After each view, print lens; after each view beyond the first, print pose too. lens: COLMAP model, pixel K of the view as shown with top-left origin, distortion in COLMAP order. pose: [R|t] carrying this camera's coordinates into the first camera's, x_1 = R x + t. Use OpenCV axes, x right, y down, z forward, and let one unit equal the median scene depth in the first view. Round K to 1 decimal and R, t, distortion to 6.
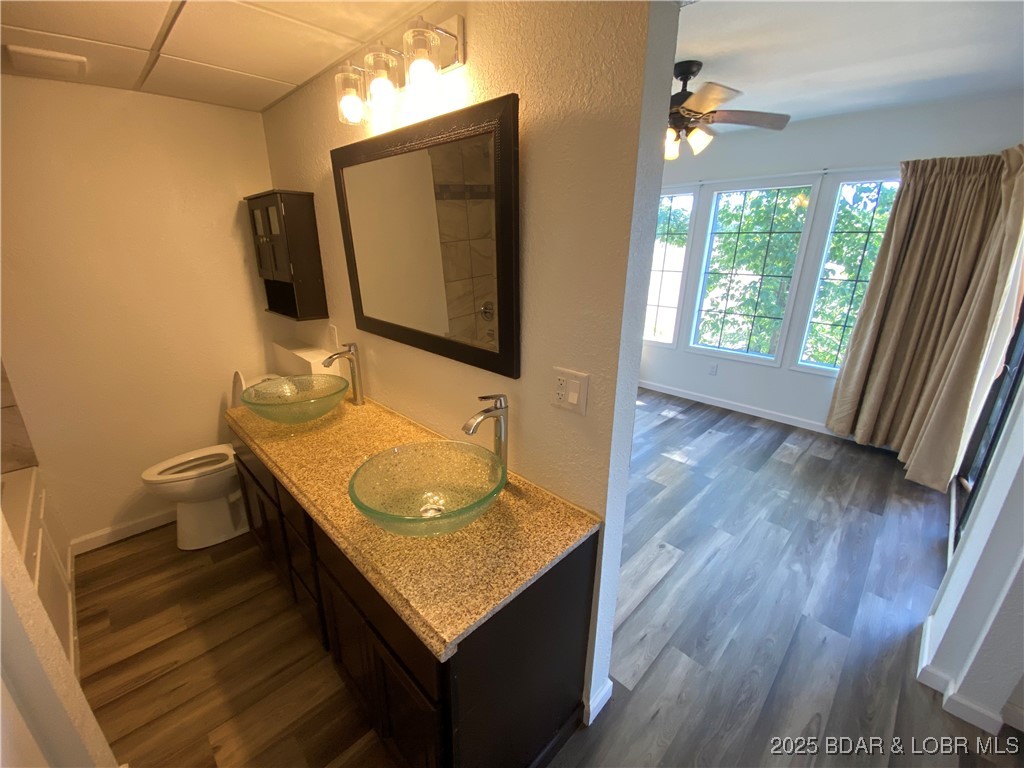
lens RADIAL K [[420.8, 0, 512.2], [0, 420.8, 372.5], [0, 0, 1]] dist [0.031654, -0.023260]
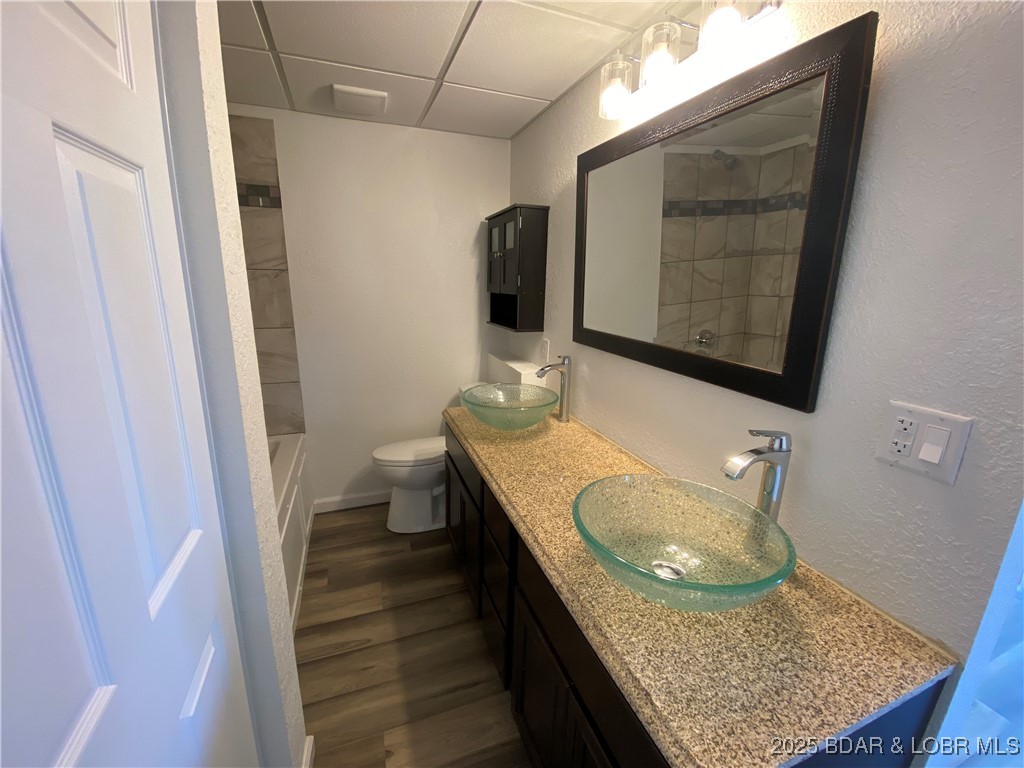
lens RADIAL K [[414.0, 0, 517.0], [0, 414.0, 373.5], [0, 0, 1]] dist [0.055439, -0.036430]
pose [[0.915201, 0.105157, -0.389037, -0.132091], [-0.137292, 0.988966, -0.055660, 0.042827], [0.378891, 0.104351, 0.919539, 0.118614]]
